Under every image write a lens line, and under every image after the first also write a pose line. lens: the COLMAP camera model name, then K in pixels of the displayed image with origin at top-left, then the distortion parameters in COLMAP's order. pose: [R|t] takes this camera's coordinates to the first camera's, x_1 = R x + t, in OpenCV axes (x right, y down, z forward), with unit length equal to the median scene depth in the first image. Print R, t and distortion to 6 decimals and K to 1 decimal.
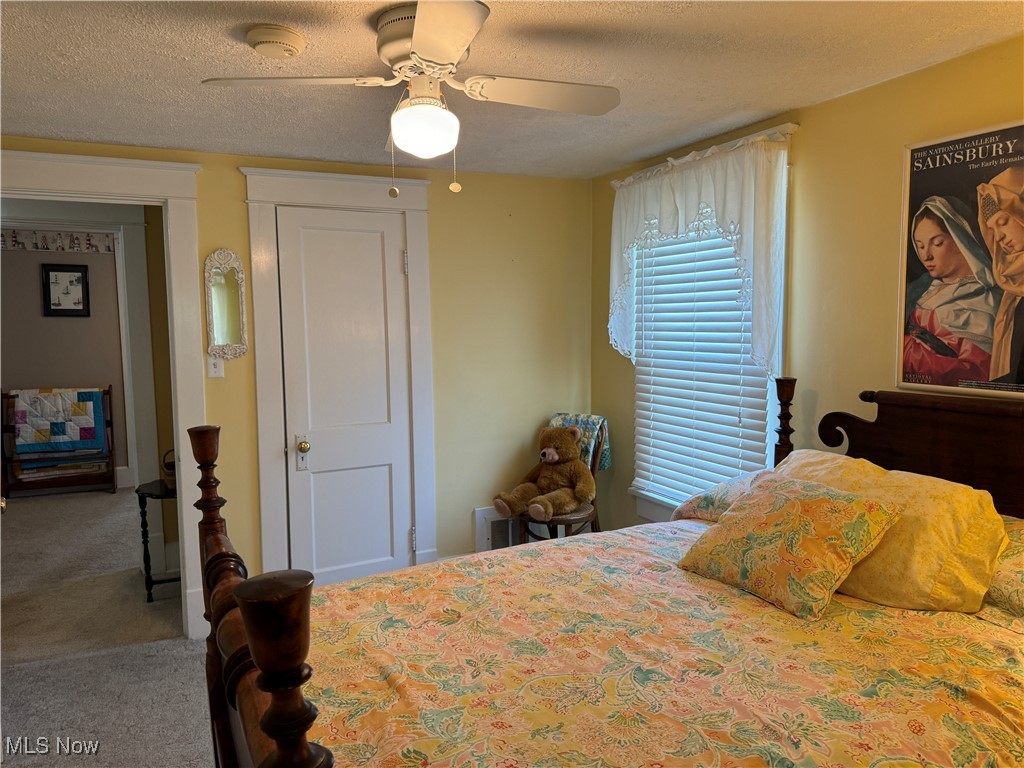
lens RADIAL K [[719.3, 0, 514.3], [0, 719.3, 385.0], [0, 0, 1]] dist [0.015402, -0.011920]
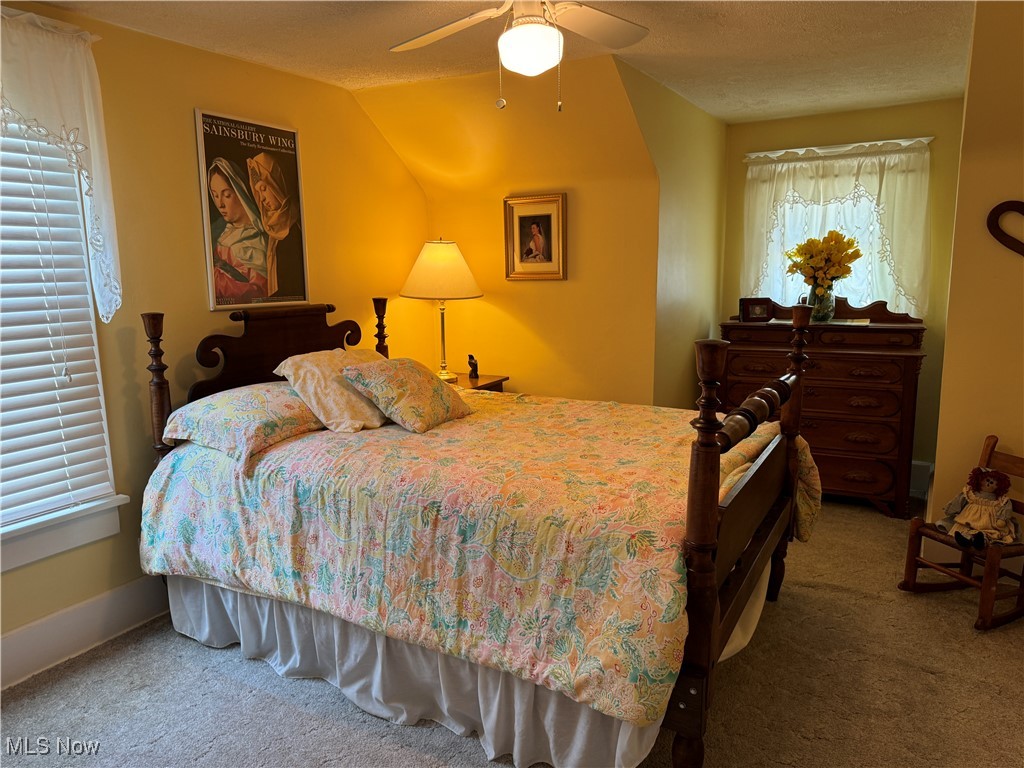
lens RADIAL K [[719.3, 0, 520.8], [0, 719.3, 386.3], [0, 0, 1]] dist [0.015402, -0.011920]
pose [[-0.565714, -0.118511, 0.816041, -1.377402], [0.098637, 0.972788, 0.209654, -0.135655], [-0.818681, 0.199096, -0.538630, 2.235793]]
